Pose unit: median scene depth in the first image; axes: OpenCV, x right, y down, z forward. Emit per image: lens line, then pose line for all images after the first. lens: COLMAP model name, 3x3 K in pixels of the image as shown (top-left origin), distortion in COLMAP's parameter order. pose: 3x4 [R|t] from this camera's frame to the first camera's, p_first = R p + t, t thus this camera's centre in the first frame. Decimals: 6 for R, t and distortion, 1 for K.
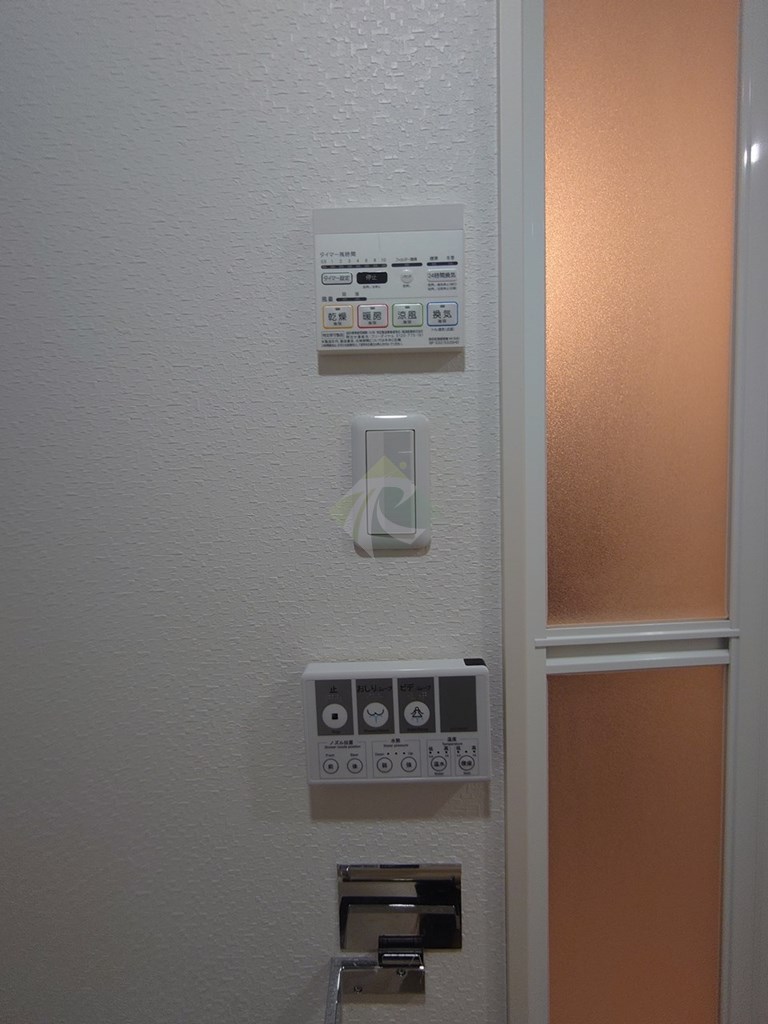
lens RADIAL K [[439.6, 0, 385.5], [0, 439.6, 513.3], [0, 0, 1]] dist [-0.003152, -0.000246]
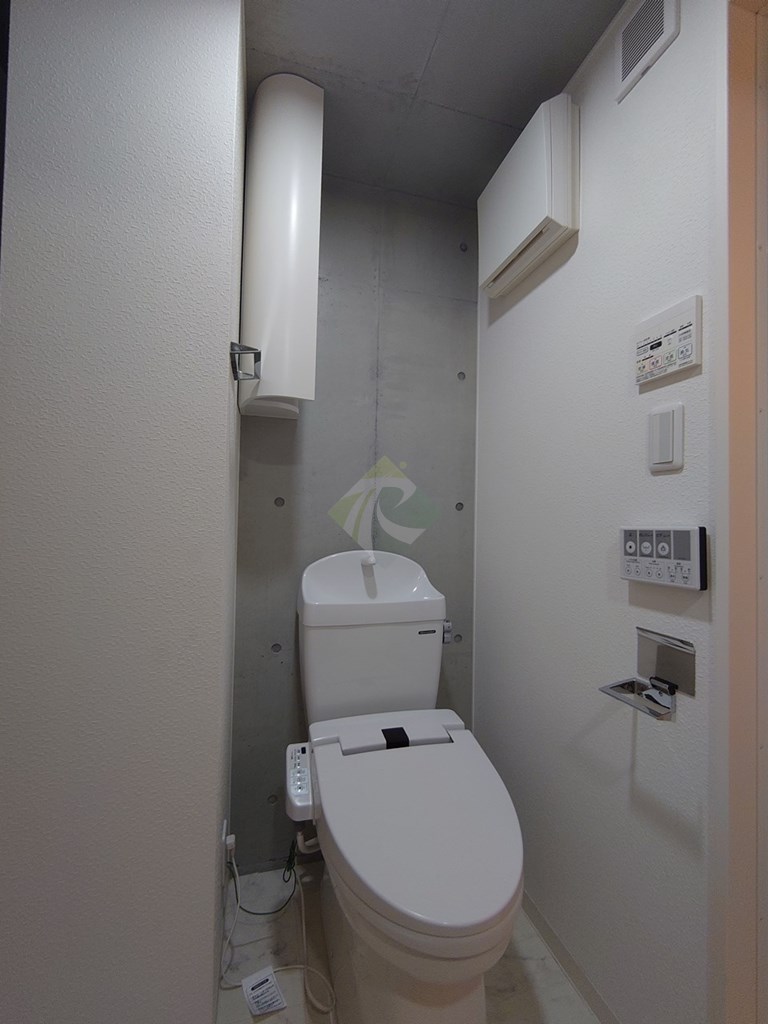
lens RADIAL K [[439.6, 0, 385.5], [0, 439.6, 513.3], [0, 0, 1]] dist [-0.003152, -0.000246]
pose [[0.291608, 0.013320, -0.956445, 1.636370], [-0.082057, 0.996565, -0.011140, 0.419717], [0.953012, 0.081732, 0.291699, -0.831401]]
